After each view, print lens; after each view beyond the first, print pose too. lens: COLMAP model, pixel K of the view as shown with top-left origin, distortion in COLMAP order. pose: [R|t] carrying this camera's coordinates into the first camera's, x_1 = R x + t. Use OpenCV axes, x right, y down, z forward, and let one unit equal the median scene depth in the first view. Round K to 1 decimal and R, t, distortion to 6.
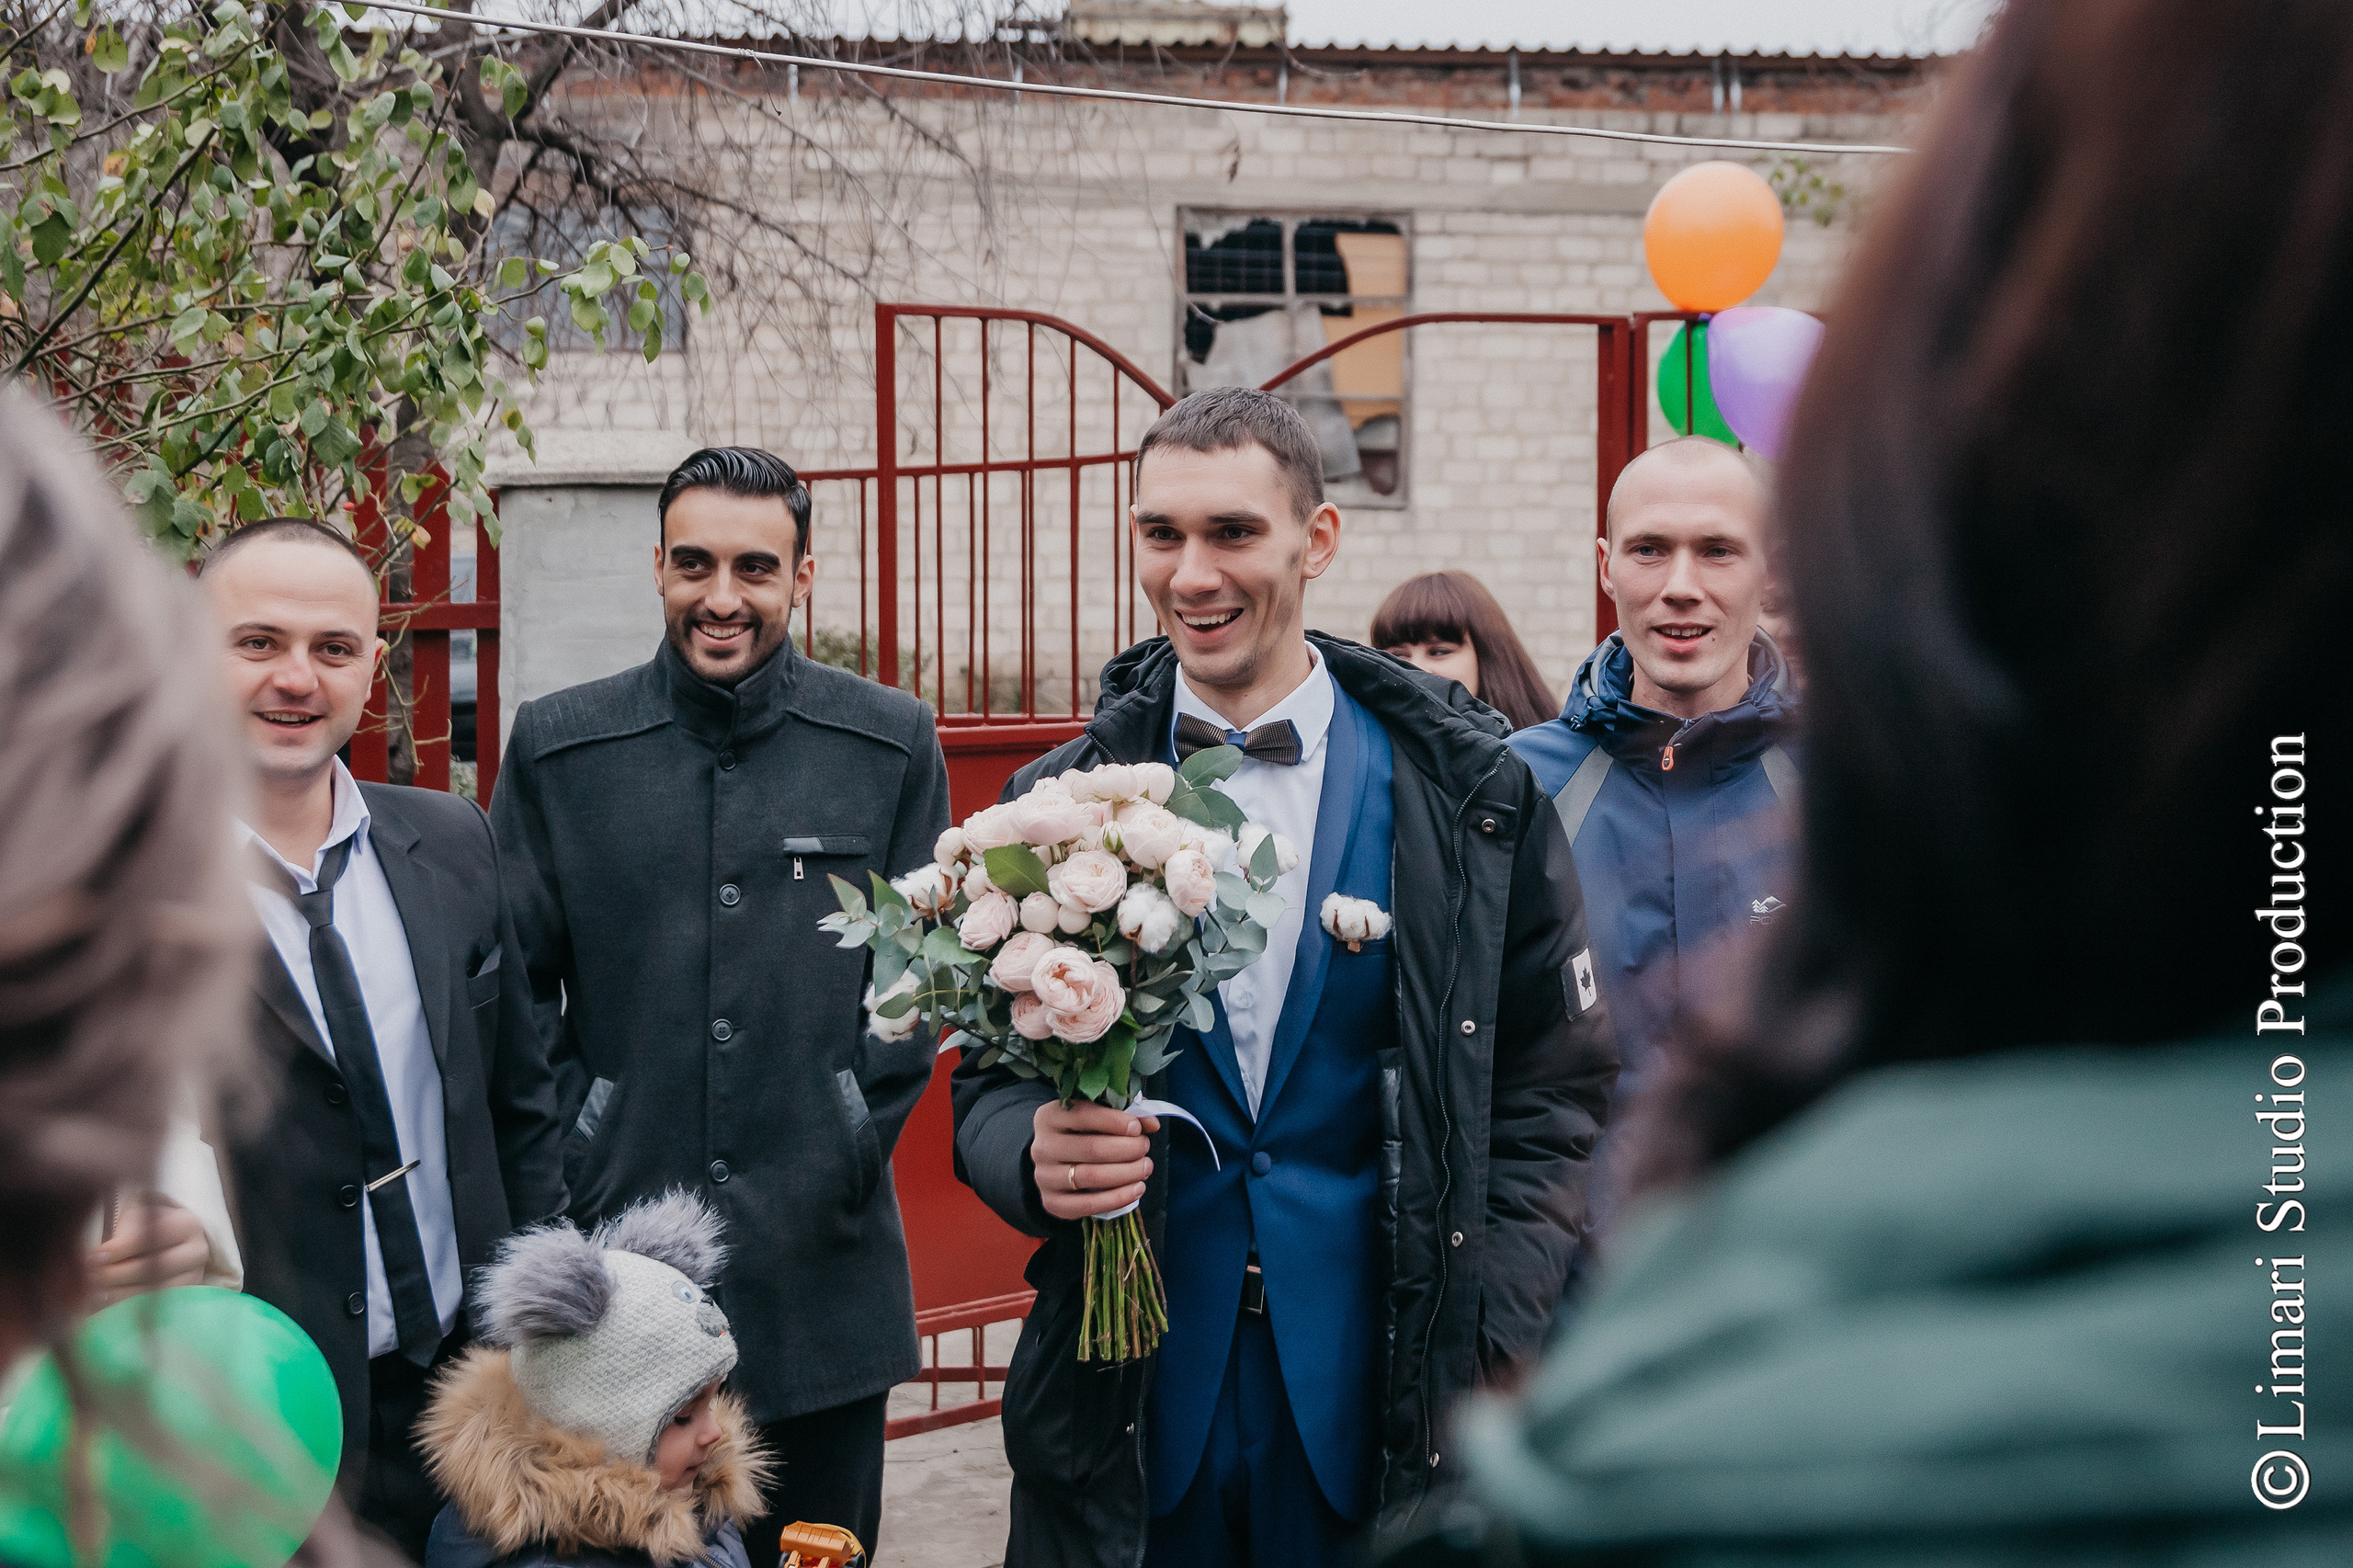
lens RADIAL K [[2463.3, 0, 1176.5], [0, 2463.3, 784.0], [0, 0, 1]] dist [0.010400, 0.001113]
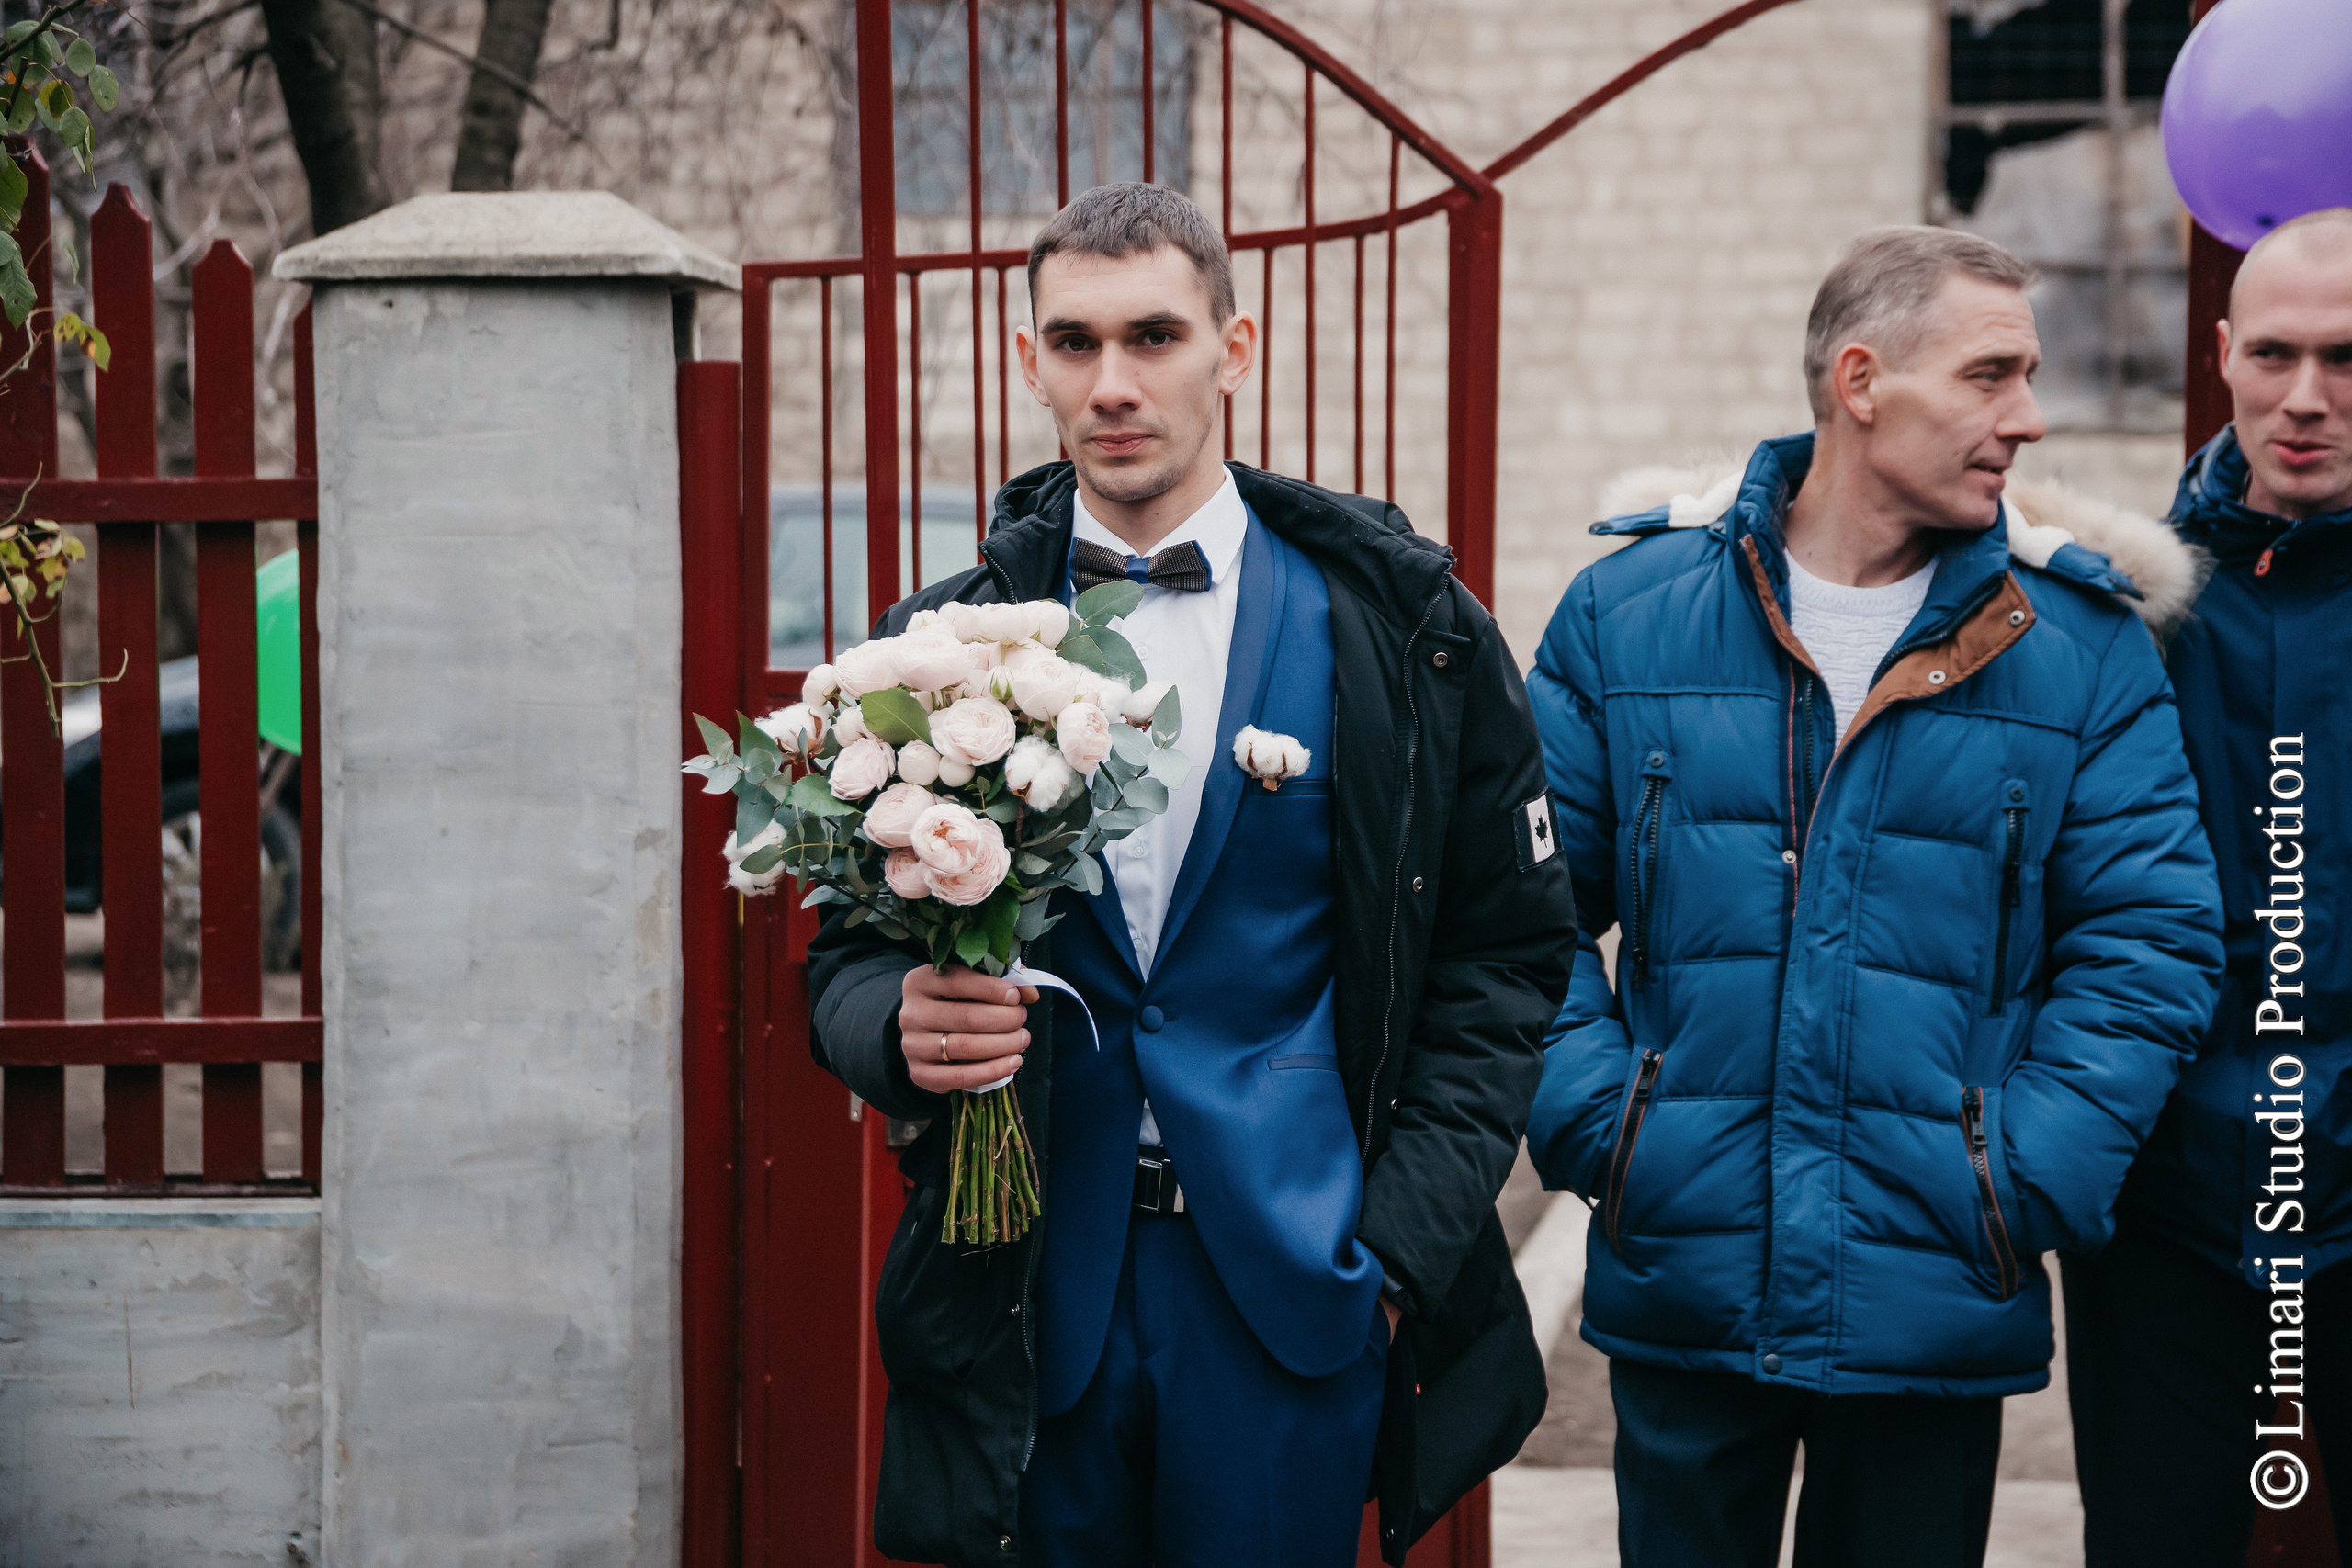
lens RADIAL K [[4617.4, 0, 1176.0], [0, 4617.4, 784.0], [0, 0, 1]] dist [0.365338, -0.029181]
pose [[0.998449, 0.038036, 0.040651, -0.029372], [-0.041363, 0.995573, 0.084404, -0.090177], [-0.037261, -0.085955, 0.995602, -0.731629]]
